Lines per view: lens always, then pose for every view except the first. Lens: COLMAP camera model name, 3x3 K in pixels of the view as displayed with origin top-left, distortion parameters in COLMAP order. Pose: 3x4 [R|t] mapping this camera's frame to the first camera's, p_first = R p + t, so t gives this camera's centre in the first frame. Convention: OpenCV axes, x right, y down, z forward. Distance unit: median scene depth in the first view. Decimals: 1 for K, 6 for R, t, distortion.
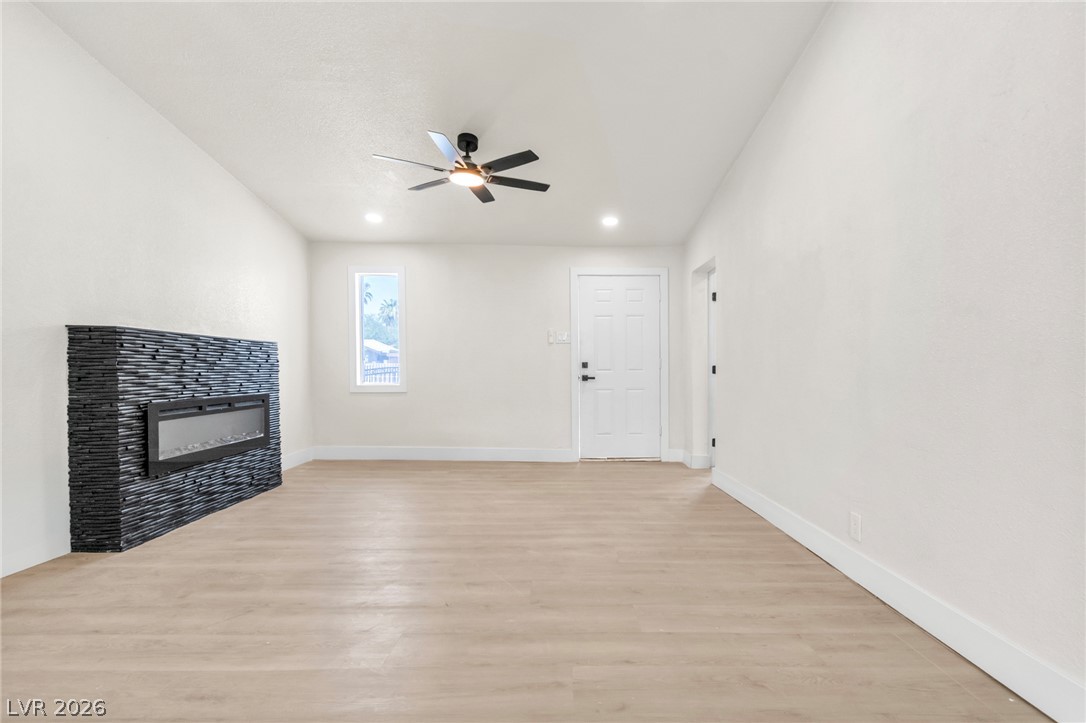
lens RADIAL K [[522.7, 0, 571.0], [0, 522.7, 374.9], [0, 0, 1]] dist [-0.006643, 0.002172]
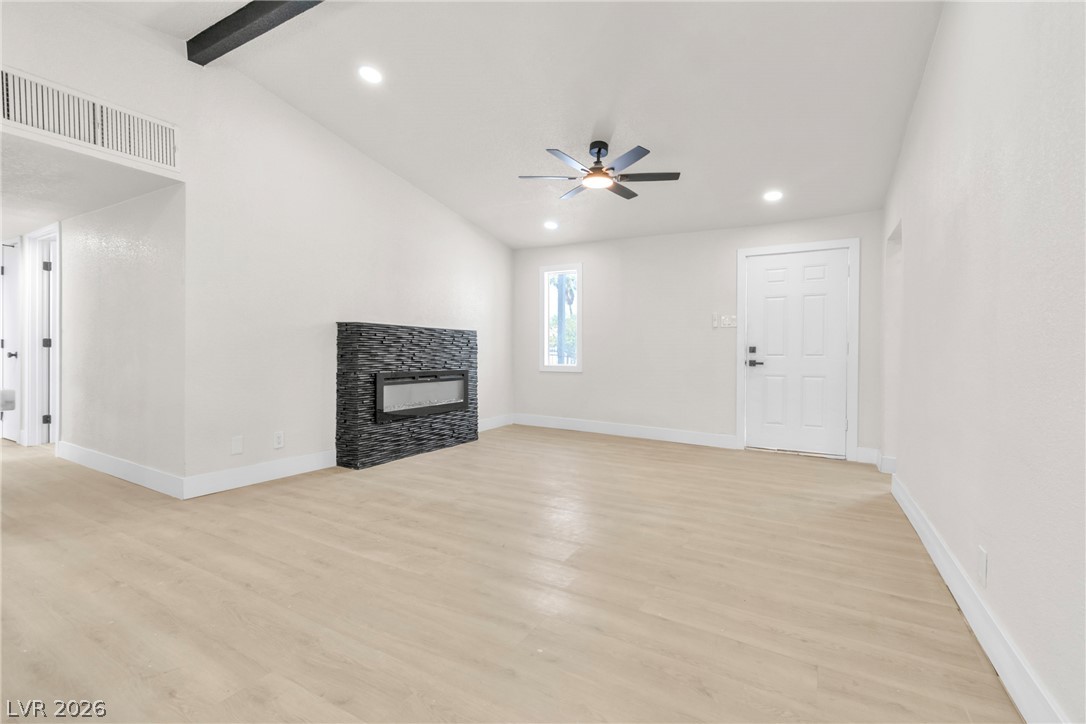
lens RADIAL K [[491.7, 0, 536.1], [0, 491.7, 359.0], [0, 0, 1]] dist [0.002719, -0.002349]
pose [[0.849492, 0.014953, -0.527389, 0.288035], [-0.016165, 0.999867, 0.002311, 0.004031], [0.527353, 0.006562, 0.849621, 0.049828]]
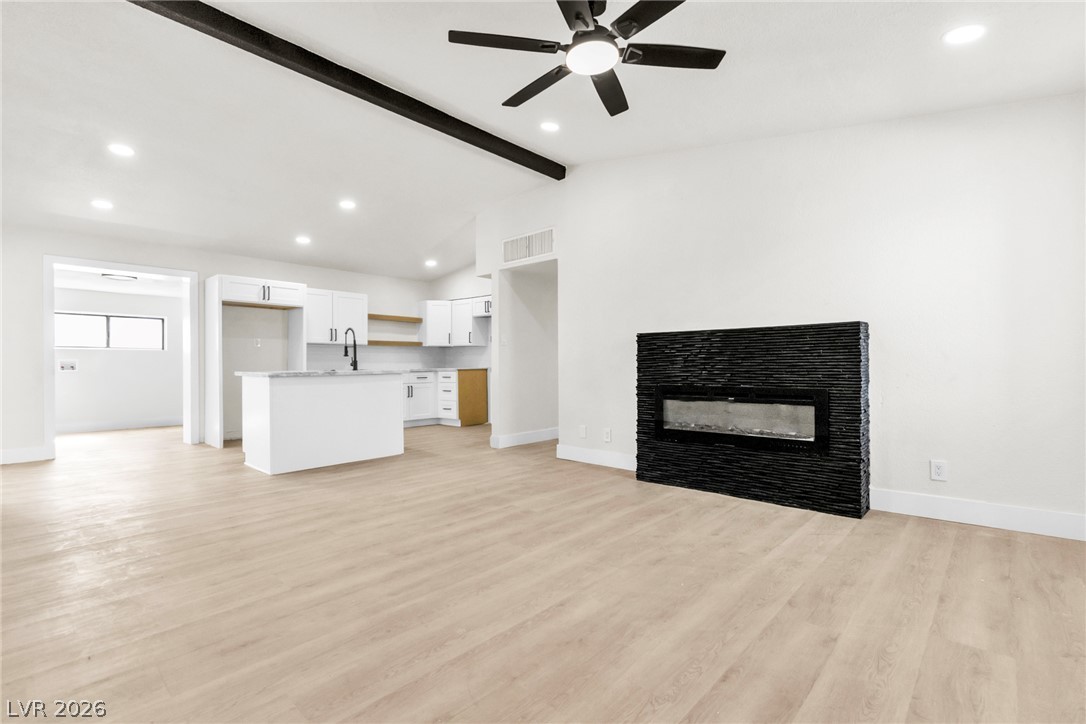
lens RADIAL K [[491.7, 0, 549.0], [0, 491.7, 366.5], [0, 0, 1]] dist [0.002719, -0.002349]
pose [[-0.697256, 0.002755, -0.716817, 0.305029], [-0.006072, 0.999934, 0.009749, -0.005248], [0.716797, 0.011150, -0.697193, 1.599707]]
